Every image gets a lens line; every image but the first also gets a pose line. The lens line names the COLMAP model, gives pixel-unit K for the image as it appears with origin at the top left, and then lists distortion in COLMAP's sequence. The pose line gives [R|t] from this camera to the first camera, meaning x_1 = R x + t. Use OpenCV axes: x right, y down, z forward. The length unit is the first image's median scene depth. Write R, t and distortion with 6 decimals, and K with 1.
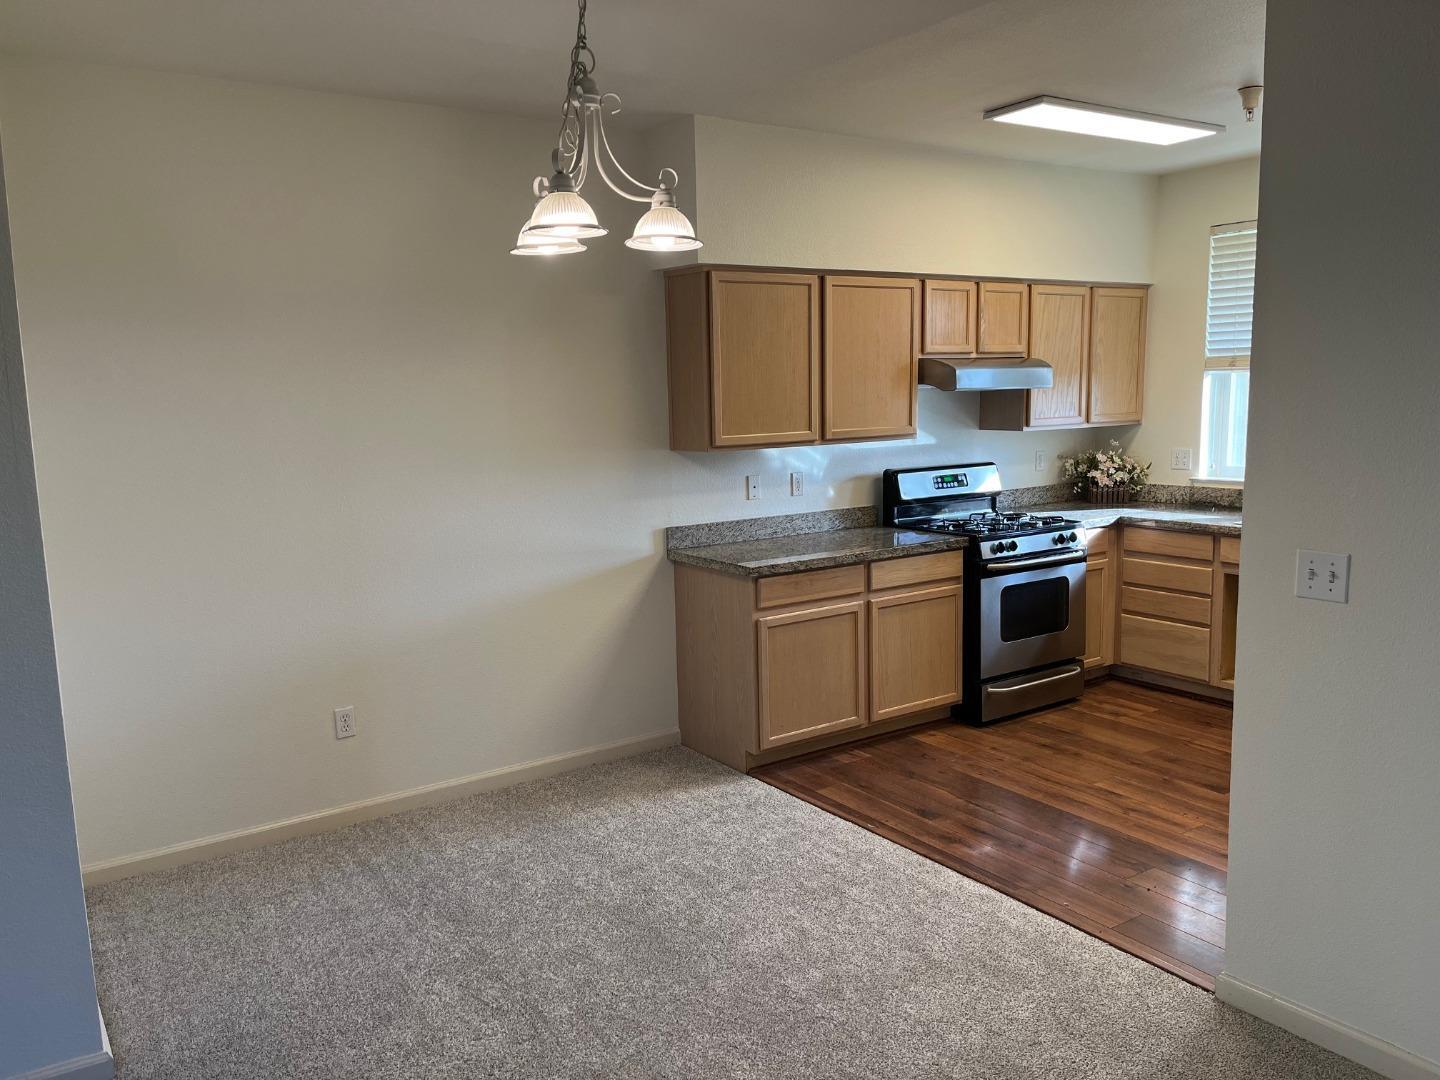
lens RADIAL K [[1077.8, 0, 717.7], [0, 1077.8, 547.6], [0, 0, 1]] dist [0.033099, -0.028522]
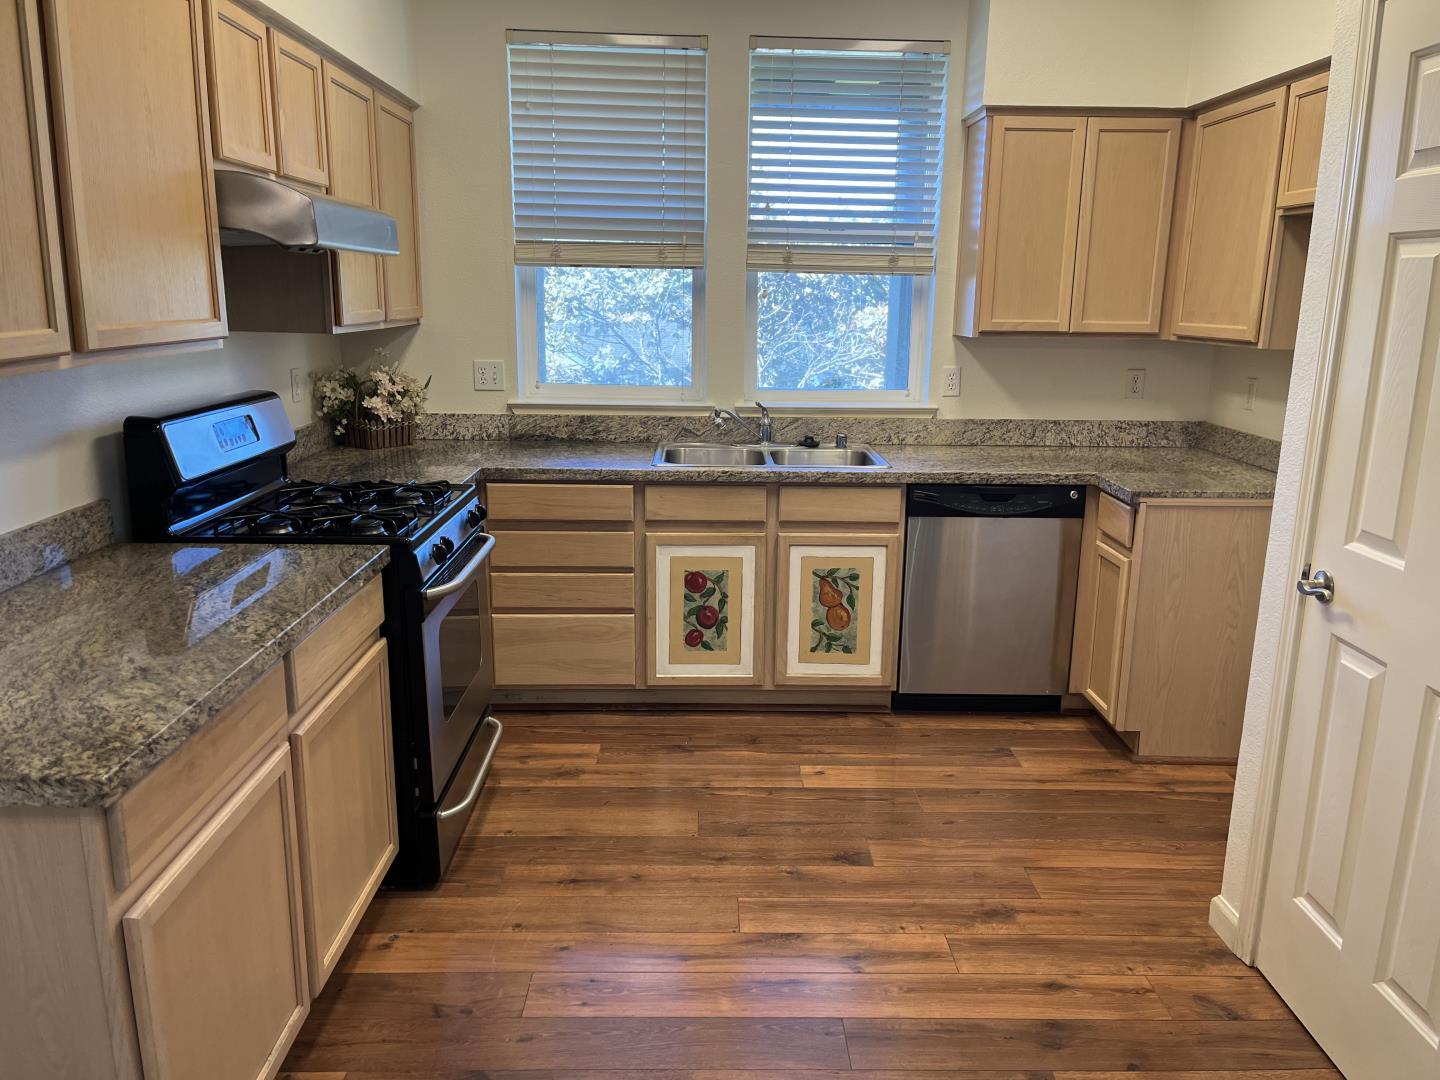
lens RADIAL K [[1077.8, 0, 725.1], [0, 1077.8, 534.5], [0, 0, 1]] dist [0.033099, -0.028522]
pose [[0.538714, -0.148753, 0.829253, -0.095782], [0.089916, 0.988819, 0.118963, -0.055414], [-0.837677, 0.010476, 0.546065, 0.545672]]
